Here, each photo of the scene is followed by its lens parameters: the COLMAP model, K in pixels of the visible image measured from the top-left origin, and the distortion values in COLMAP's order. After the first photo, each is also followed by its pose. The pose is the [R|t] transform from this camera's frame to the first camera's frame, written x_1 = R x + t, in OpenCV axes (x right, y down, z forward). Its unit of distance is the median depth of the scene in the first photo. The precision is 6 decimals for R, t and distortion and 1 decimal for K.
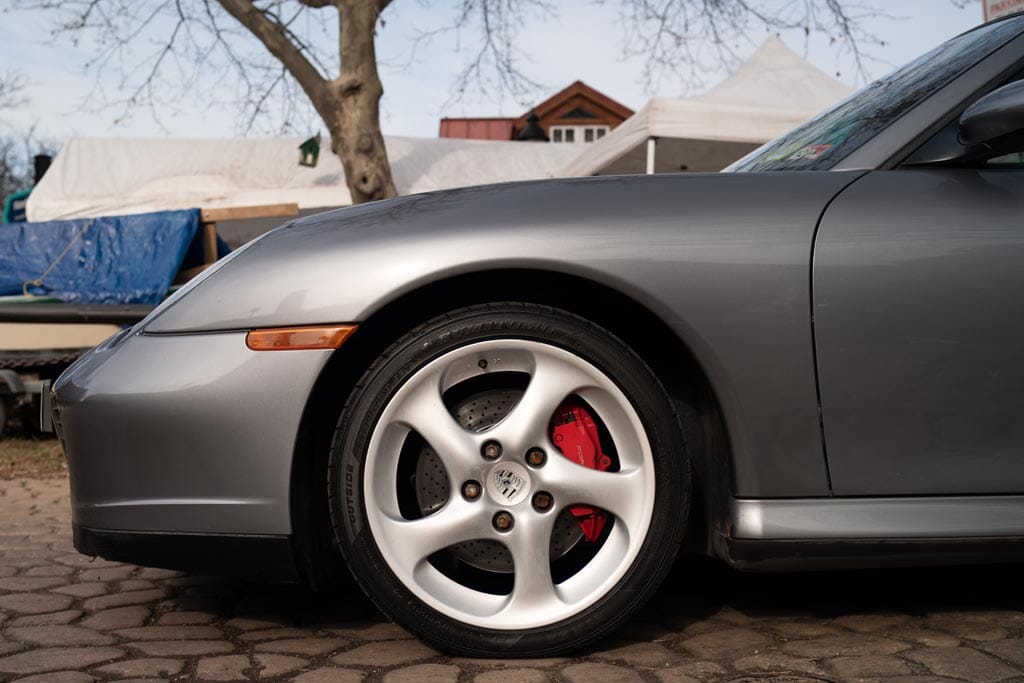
lens RADIAL K [[1152.8, 0, 511.6], [0, 1152.8, 394.5], [0, 0, 1]] dist [-0.088190, 0.018390]
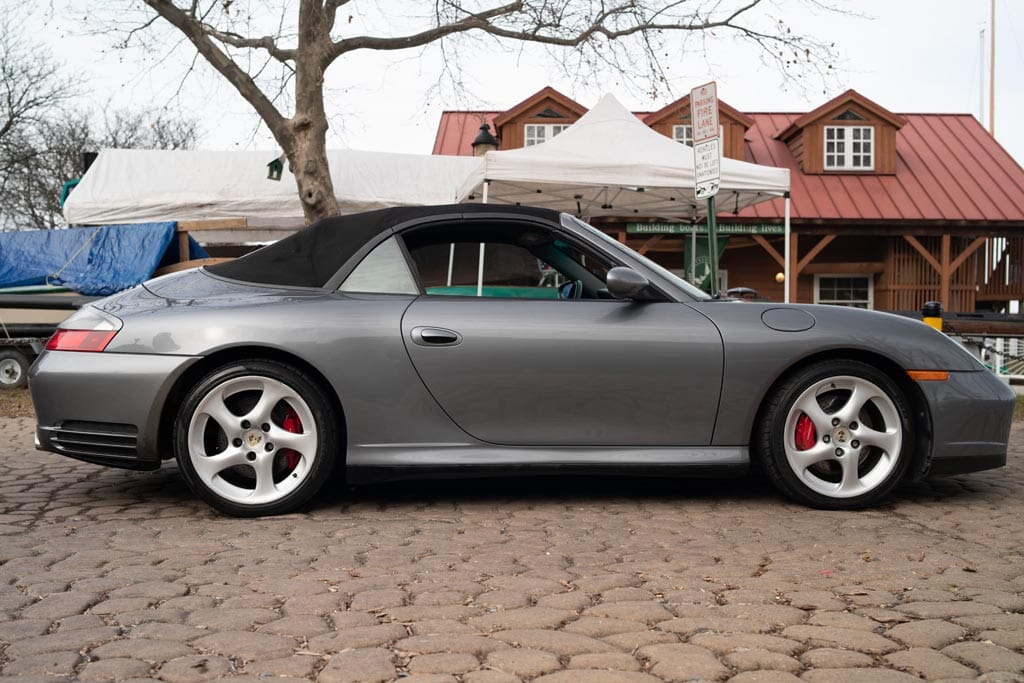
lens RADIAL K [[1002.2, 0, 494.2], [0, 1002.2, 342.8], [0, 0, 1]] dist [-0.073193, 0.022854]
pose [[0.999635, 0.015618, -0.022030, 0.113186], [-0.015612, 0.999878, 0.000466, -0.018003], [0.022035, -0.000121, 0.999757, -0.157325]]
